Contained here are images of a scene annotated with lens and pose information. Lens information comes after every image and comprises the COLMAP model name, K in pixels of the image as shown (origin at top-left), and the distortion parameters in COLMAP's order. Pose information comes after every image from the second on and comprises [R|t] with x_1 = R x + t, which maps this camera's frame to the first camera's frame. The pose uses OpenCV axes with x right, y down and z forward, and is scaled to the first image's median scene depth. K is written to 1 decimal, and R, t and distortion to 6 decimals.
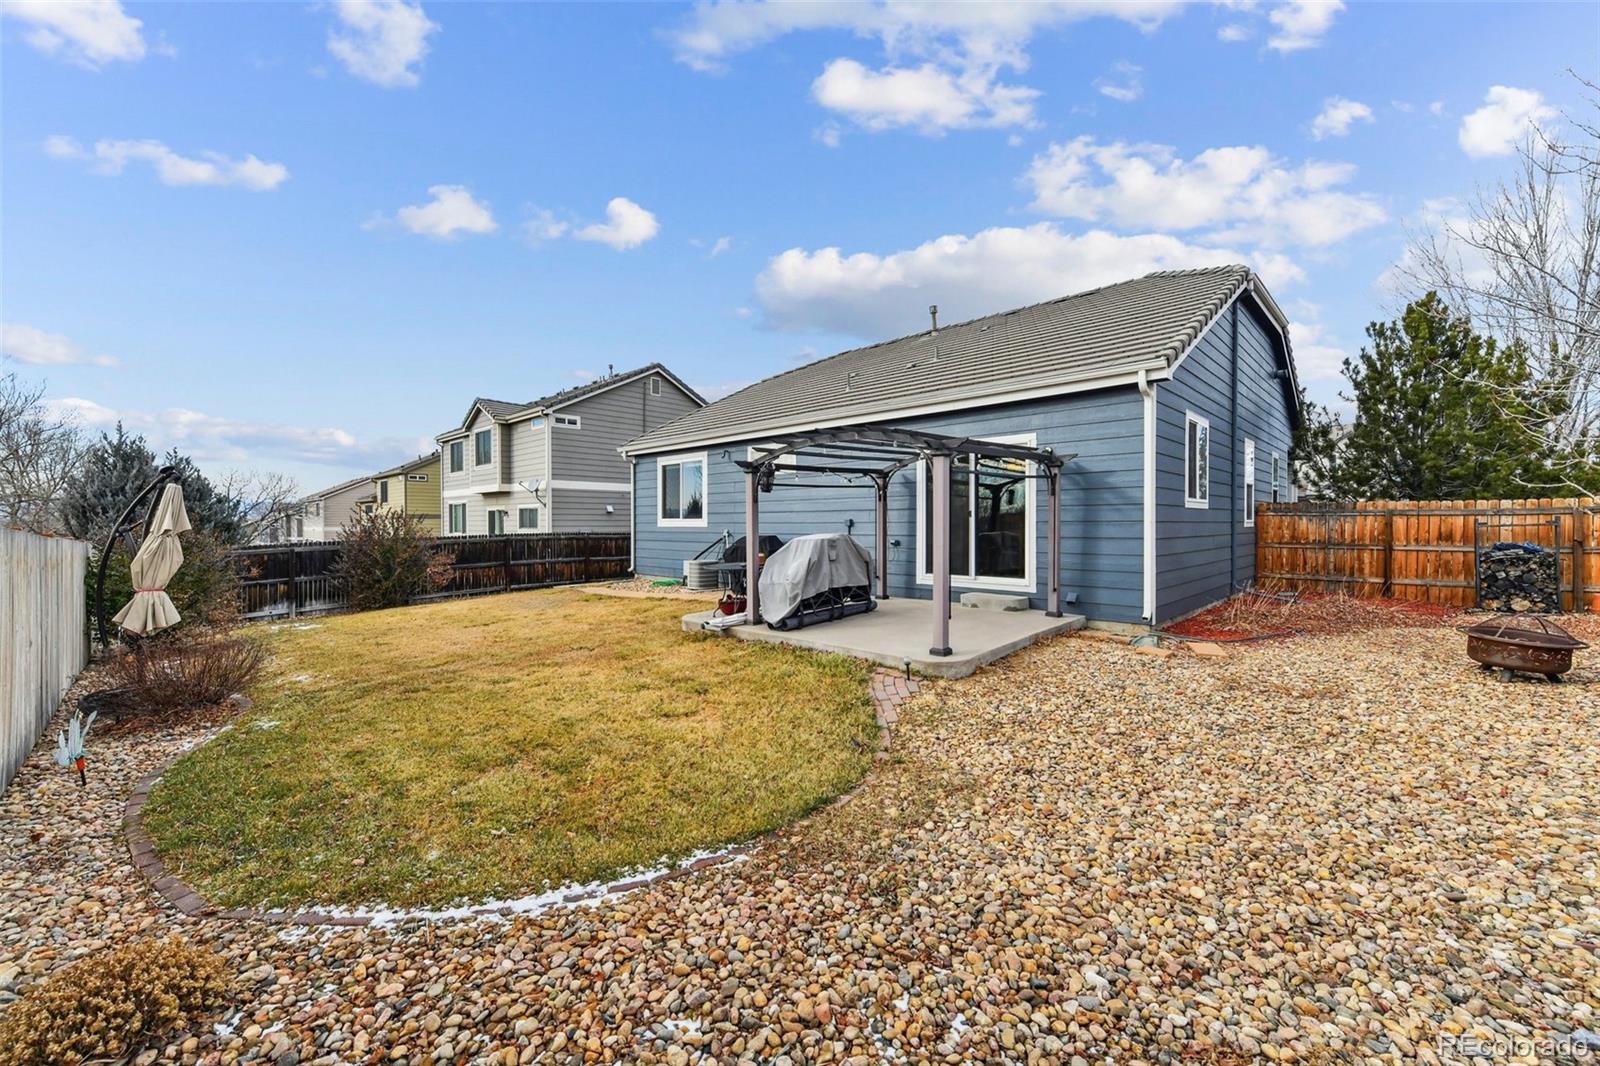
lens RADIAL K [[631.9, 0, 800.9], [0, 631.9, 548.1], [0, 0, 1]] dist [0.014271, 0.000004]
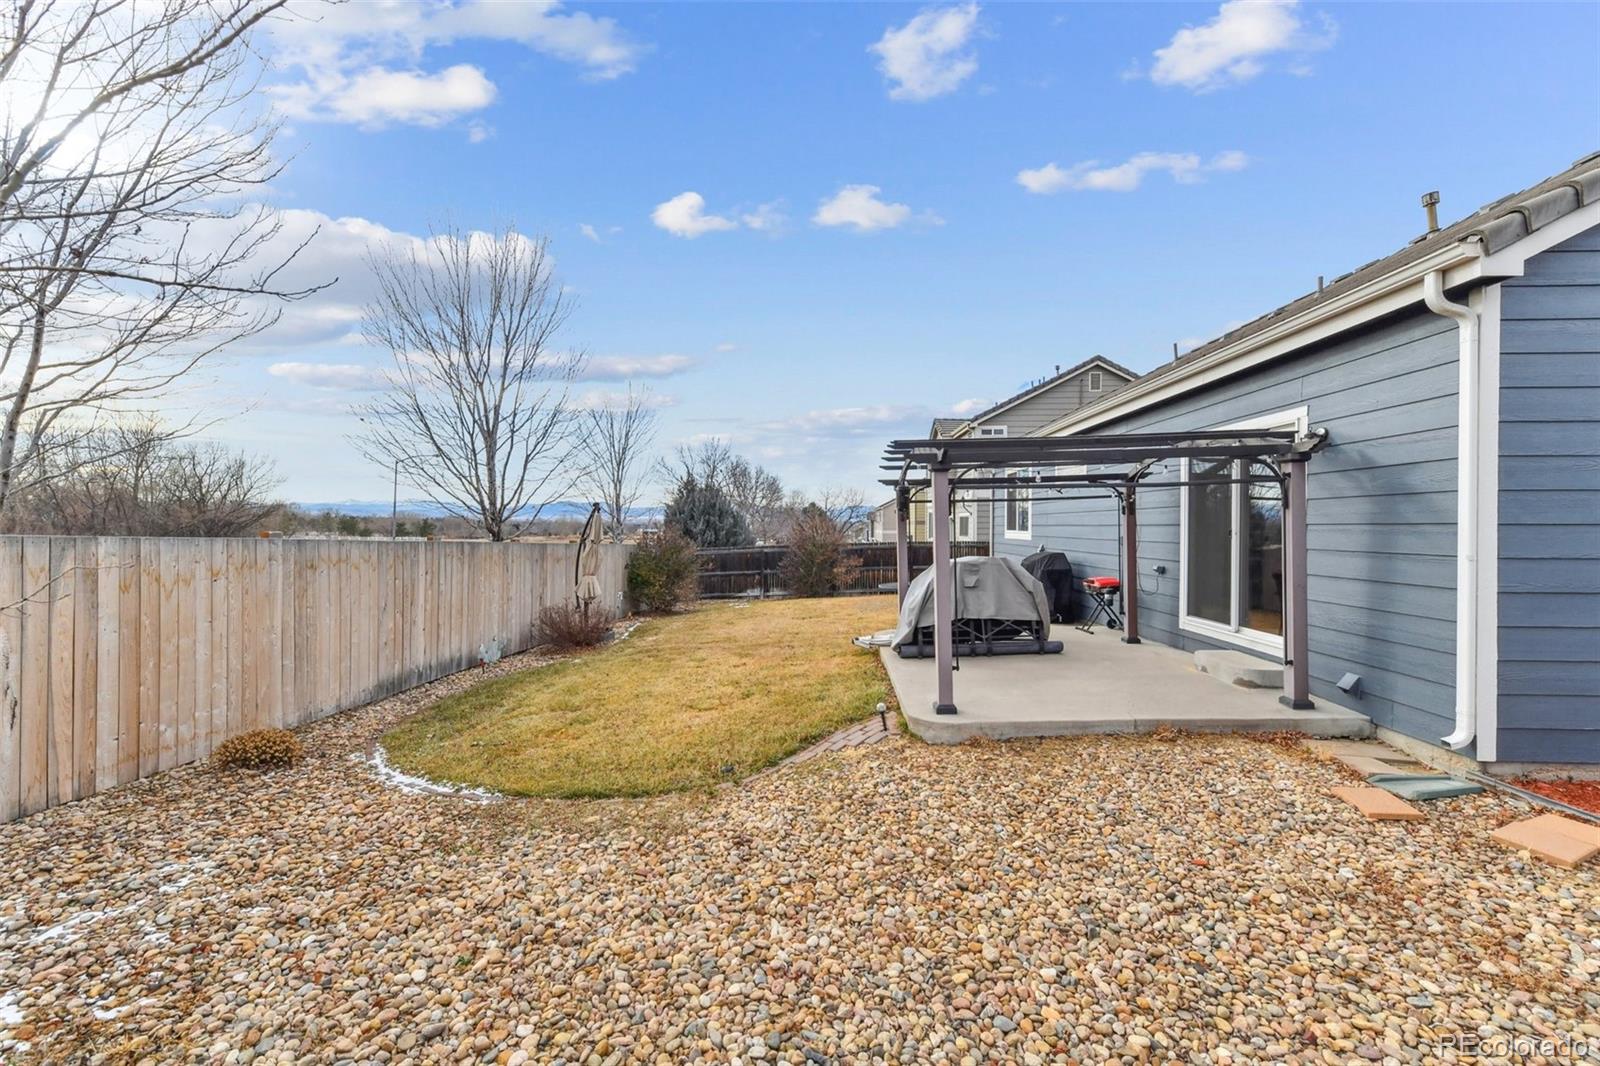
lens RADIAL K [[636.6, 0, 800.0], [0, 636.6, 533.0], [0, 0, 1]] dist [0.011104, -0.000044]
pose [[0.660792, 0.010276, -0.750499, 0.583037], [-0.029627, 0.999484, -0.012401, -0.039405], [0.749984, 0.030429, 0.660755, 0.246144]]
